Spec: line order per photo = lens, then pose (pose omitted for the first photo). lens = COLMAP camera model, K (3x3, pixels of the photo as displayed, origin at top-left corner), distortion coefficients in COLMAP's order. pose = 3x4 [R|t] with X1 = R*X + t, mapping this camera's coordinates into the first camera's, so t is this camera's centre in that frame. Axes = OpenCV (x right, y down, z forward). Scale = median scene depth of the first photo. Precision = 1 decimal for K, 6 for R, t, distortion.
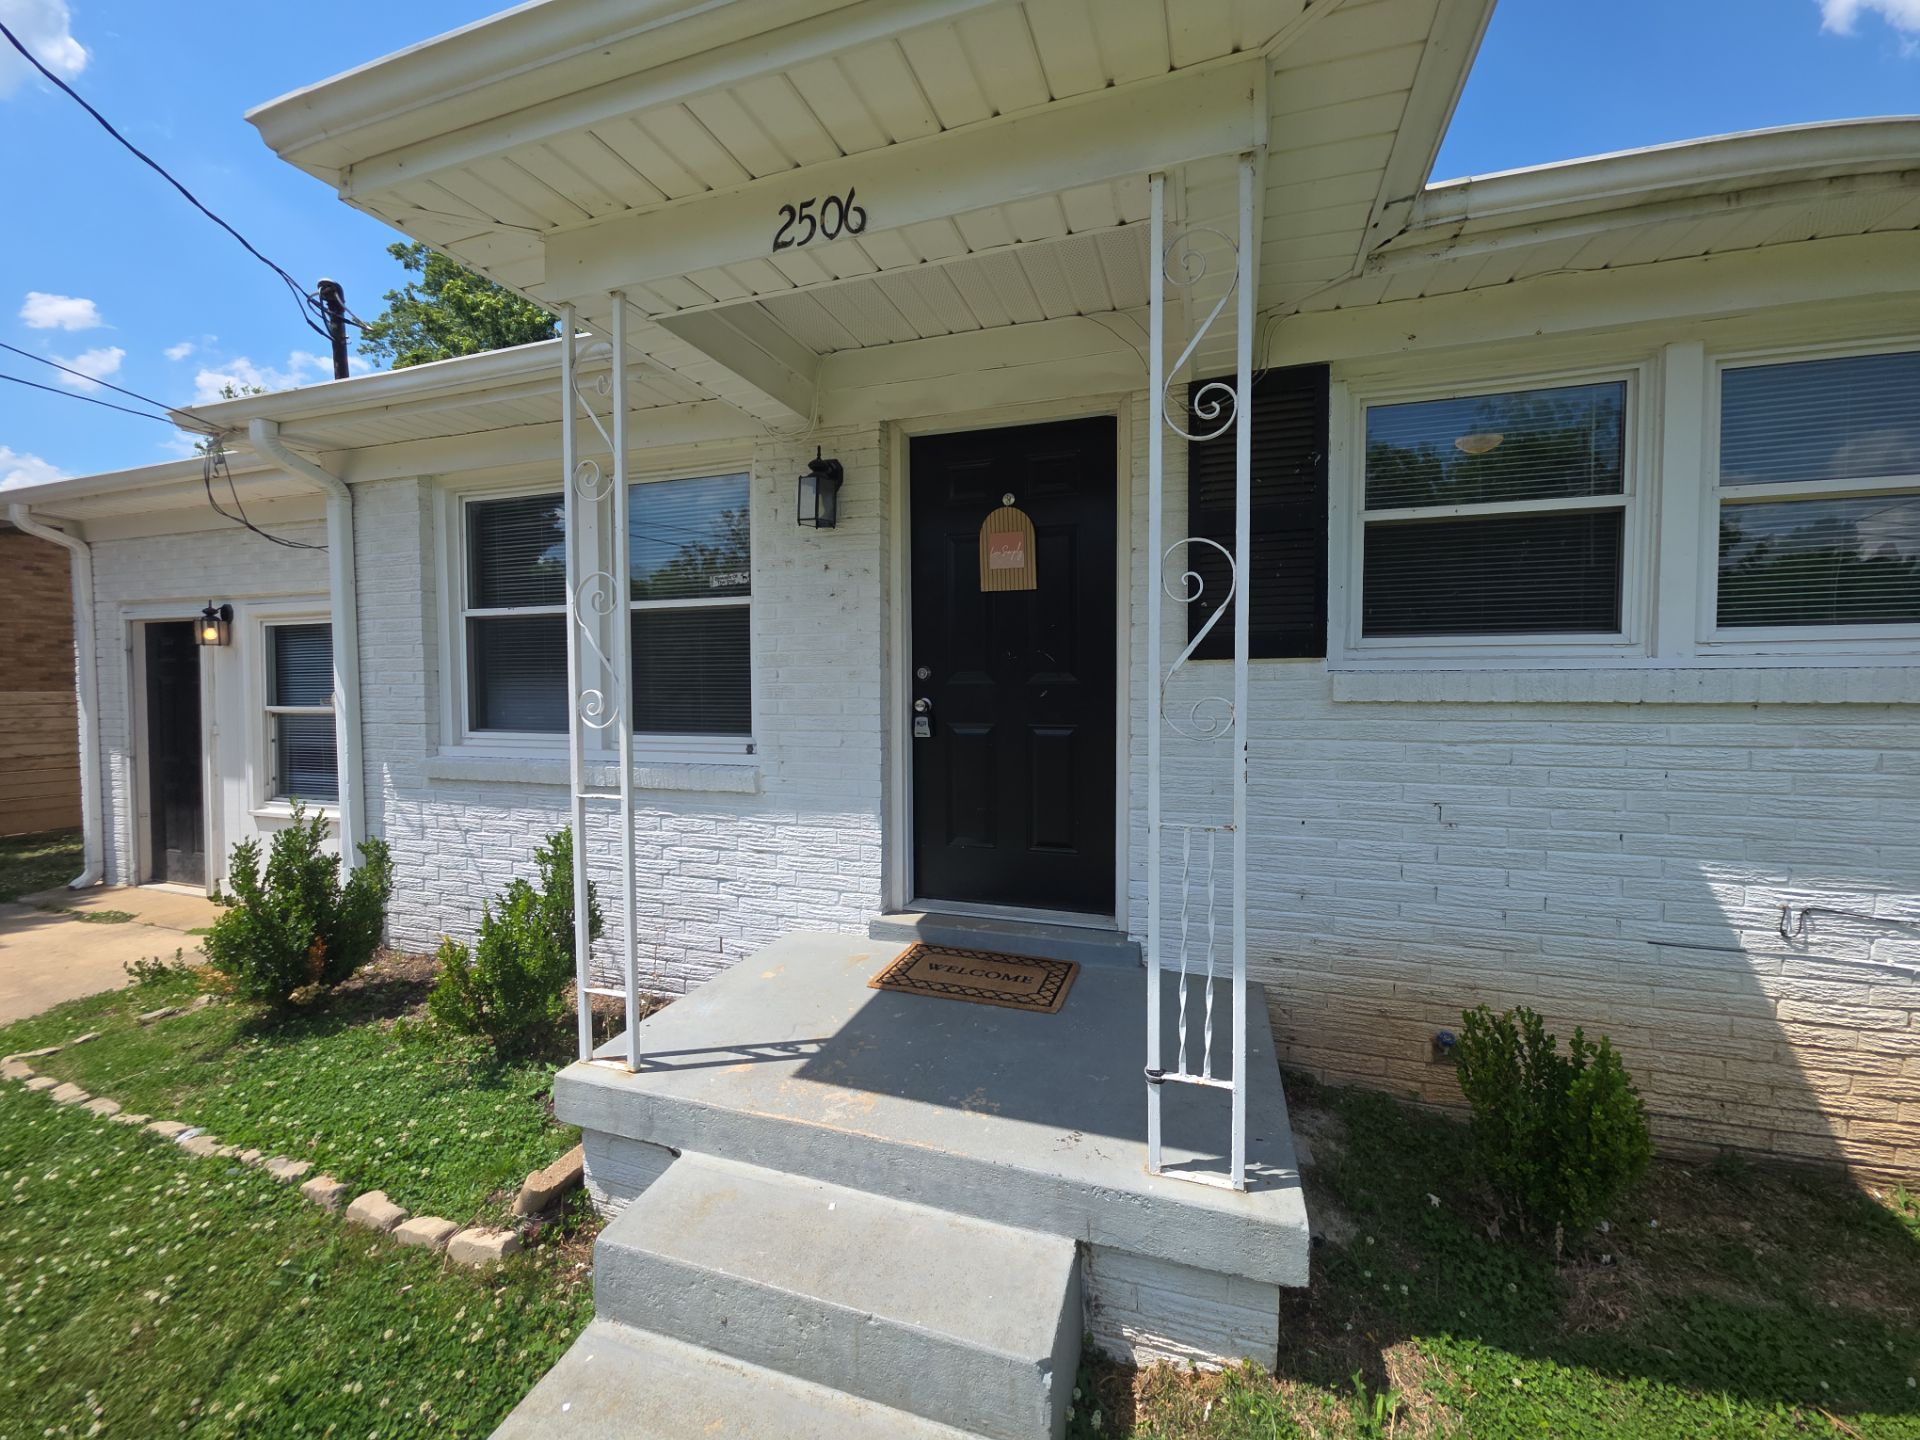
lens RADIAL K [[766.1, 0, 960.0], [0, 766.1, 711.8], [0, 0, 1]] dist [0.010229, -0.008152]
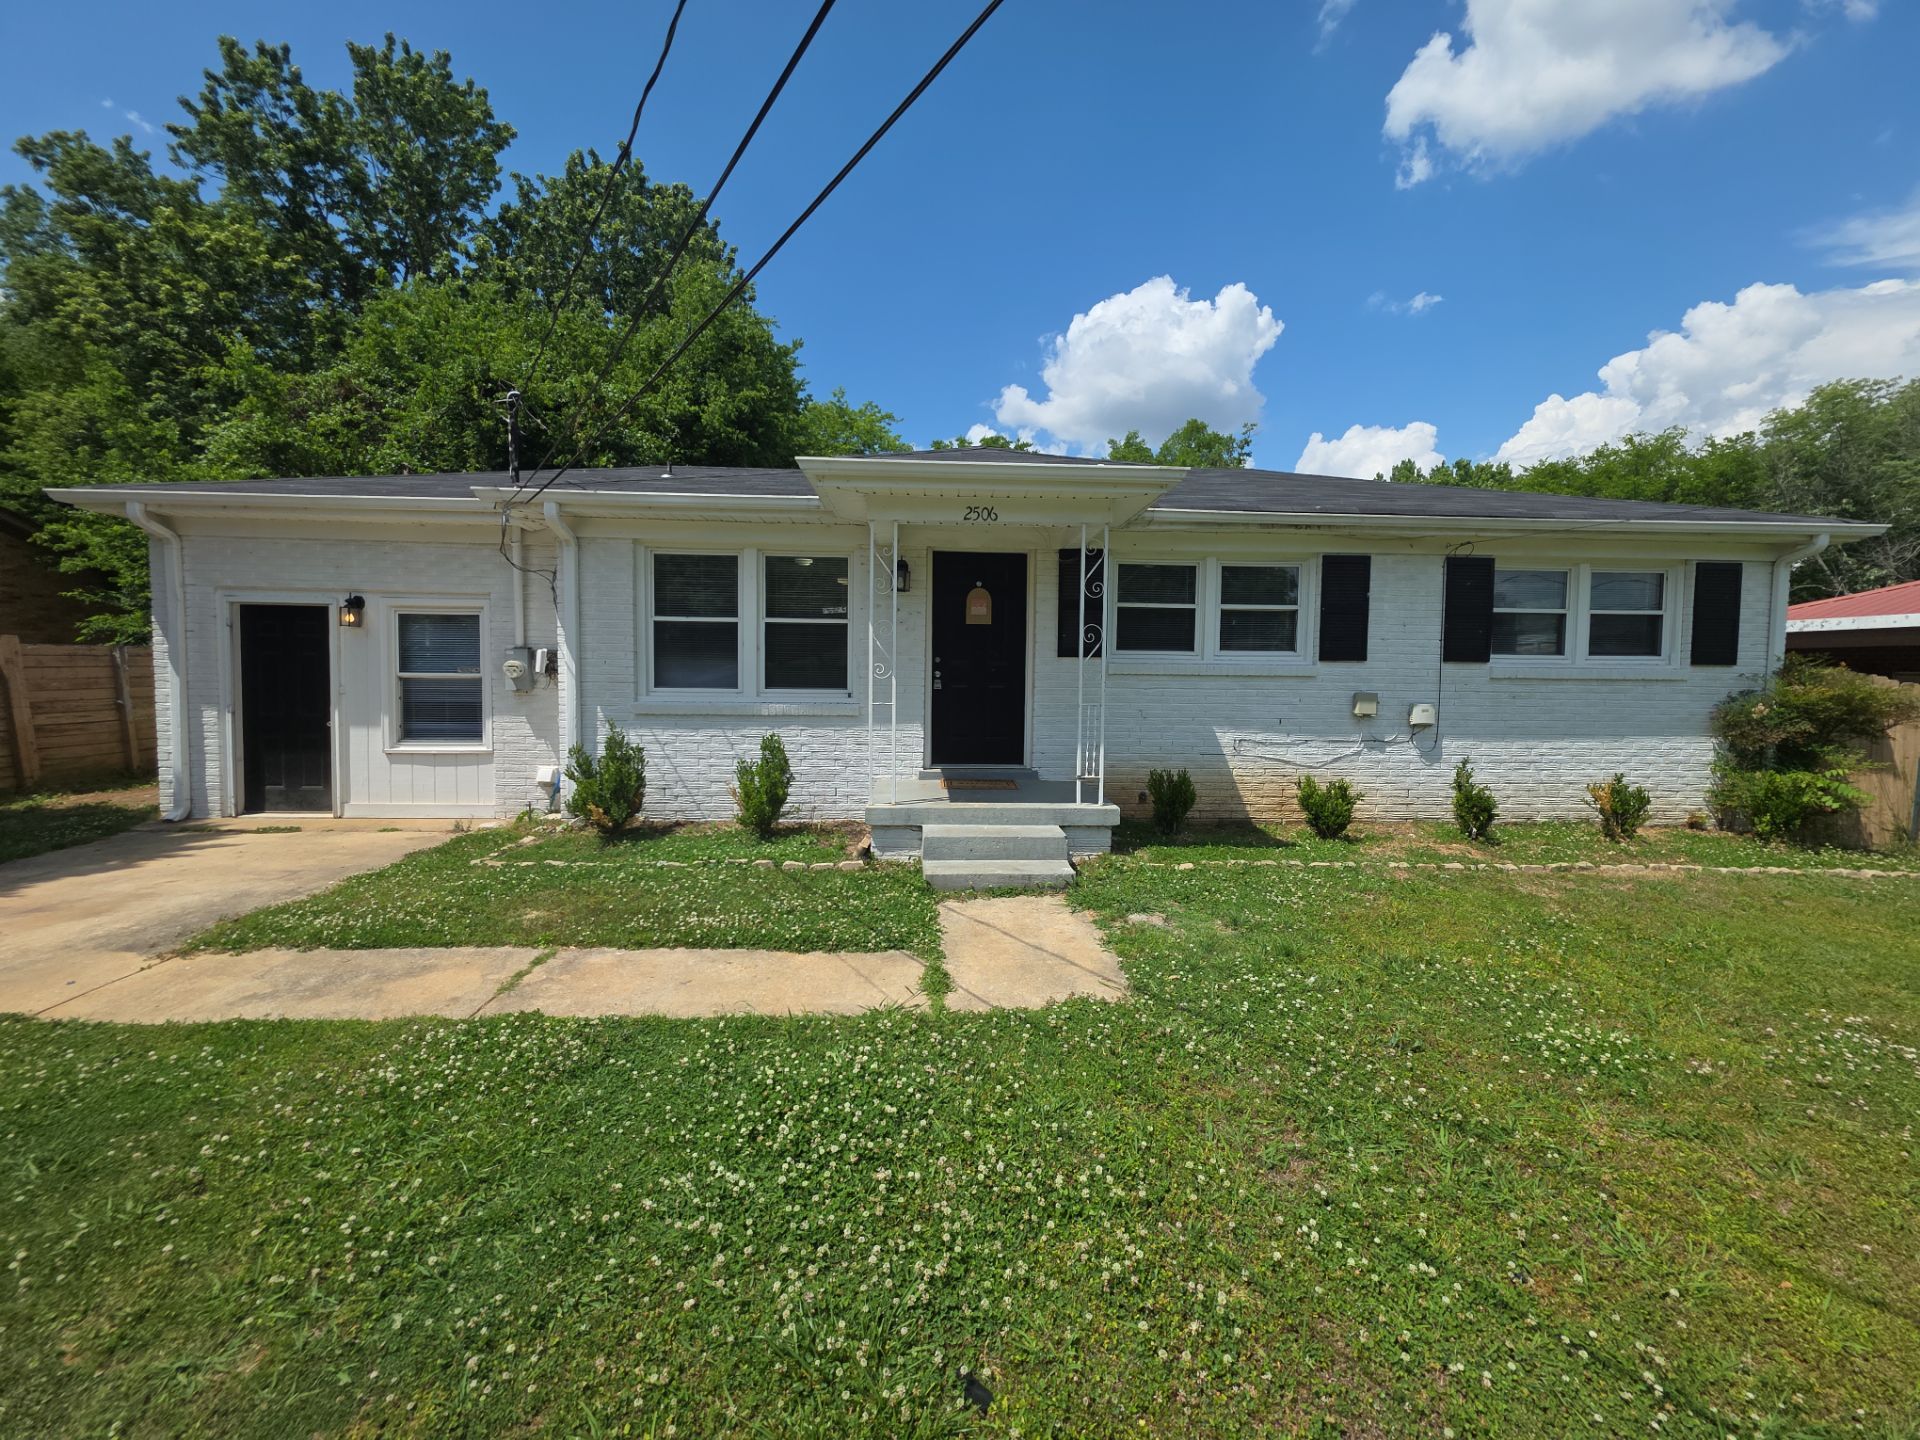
lens RADIAL K [[766.1, 0, 960.0], [0, 766.1, 711.8], [0, 0, 1]] dist [0.010229, -0.008152]
pose [[0.929144, -0.004251, 0.369695, -0.772114], [-0.002278, 0.999849, 0.017222, 0.058632], [-0.369712, -0.016844, 0.928994, -1.021645]]
